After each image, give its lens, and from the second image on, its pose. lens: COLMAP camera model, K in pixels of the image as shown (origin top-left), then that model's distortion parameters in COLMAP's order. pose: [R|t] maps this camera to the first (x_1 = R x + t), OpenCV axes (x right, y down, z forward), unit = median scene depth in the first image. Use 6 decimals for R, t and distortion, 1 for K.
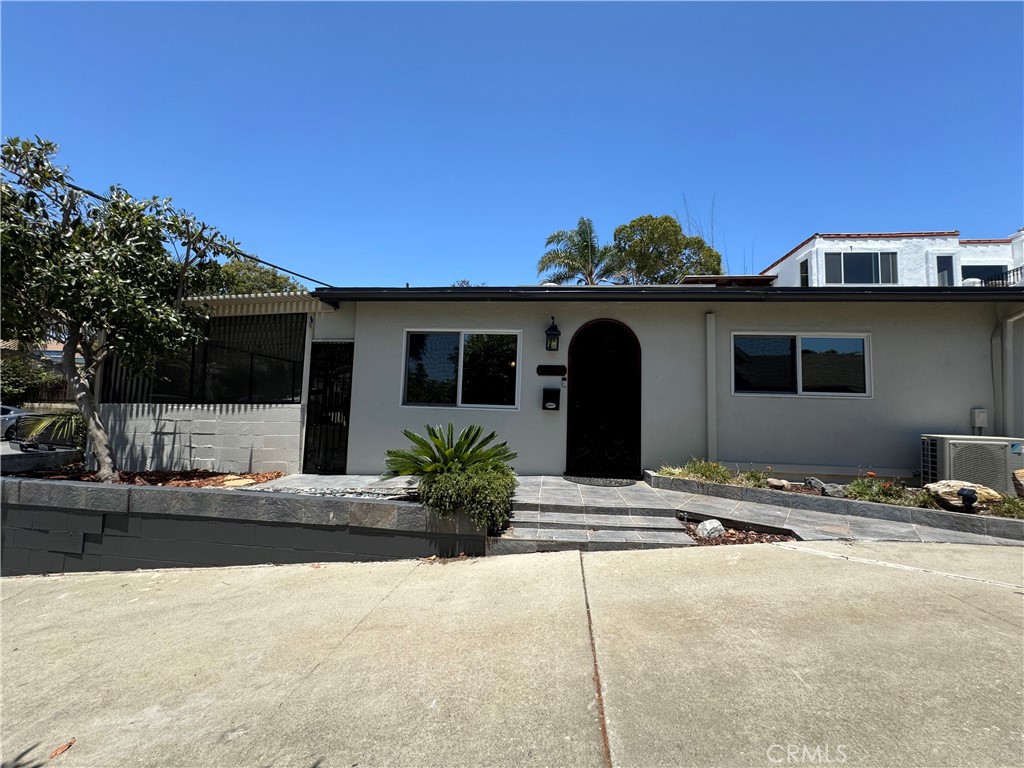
lens RADIAL K [[414.8, 0, 515.4], [0, 414.8, 382.1], [0, 0, 1]] dist [0.000320, 0.000490]
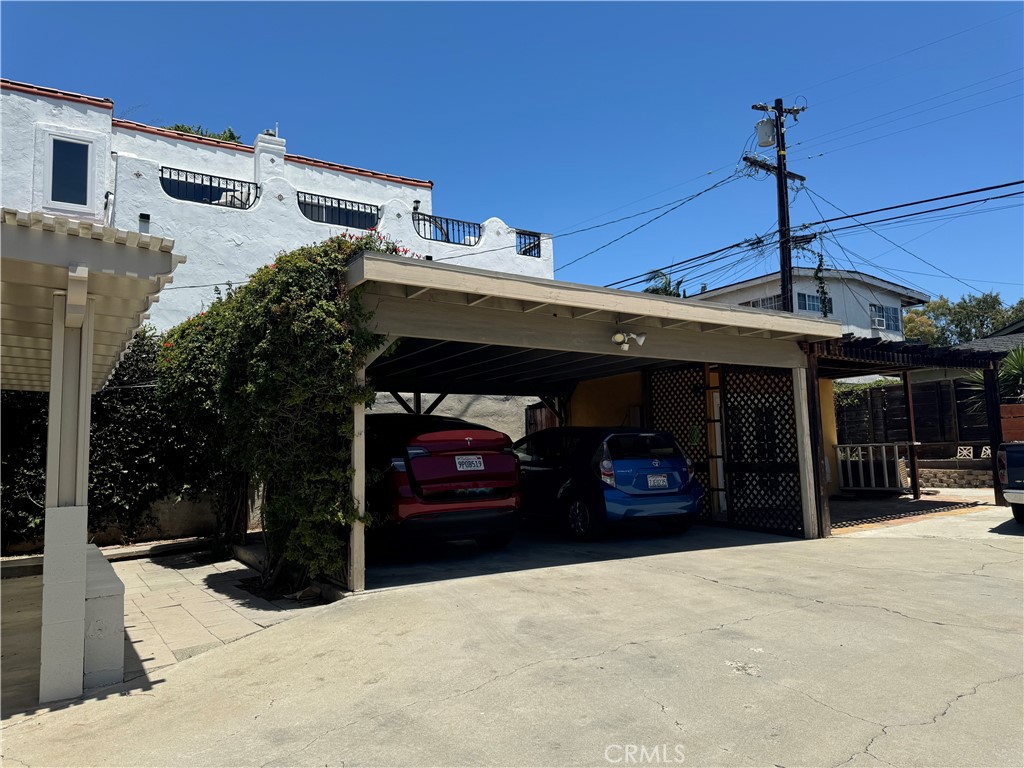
lens RADIAL K [[739.1, 0, 515.3], [0, 739.1, 384.1], [0, 0, 1]] dist [0.009598, 0.001560]
pose [[0.786282, 0.012954, 0.617732, 2.915778], [-0.001435, 0.999816, -0.019140, 0.000831], [-0.617866, 0.014163, 0.786156, -0.053679]]
